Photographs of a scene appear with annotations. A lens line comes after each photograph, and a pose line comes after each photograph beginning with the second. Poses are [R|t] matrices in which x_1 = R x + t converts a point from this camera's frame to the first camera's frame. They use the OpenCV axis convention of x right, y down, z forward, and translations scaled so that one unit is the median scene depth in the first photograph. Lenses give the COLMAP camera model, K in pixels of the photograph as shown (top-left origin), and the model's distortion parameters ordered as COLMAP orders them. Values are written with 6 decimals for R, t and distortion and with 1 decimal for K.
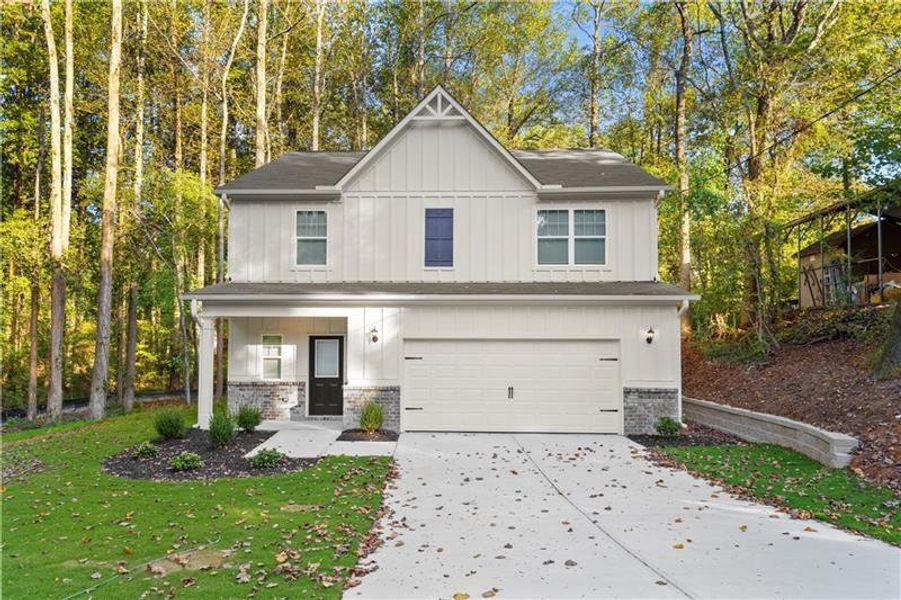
lens RADIAL K [[501.8, 0, 433.8], [0, 501.8, 324.1], [0, 0, 1]] dist [0.000317, 0.000297]
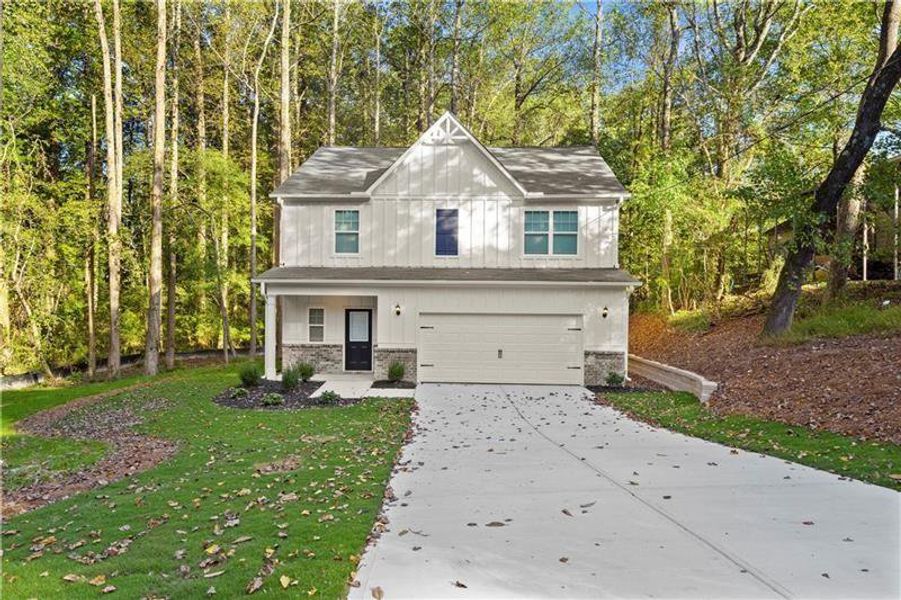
lens RADIAL K [[520.4, 0, 437.7], [0, 520.4, 300.2], [0, 0, 1]] dist [-0.008743, 0.001017]
pose [[0.999955, 0.006203, -0.007189, -0.003177], [-0.005963, 0.999438, 0.032974, -0.045729], [0.007390, -0.032930, 0.999430, -0.341133]]
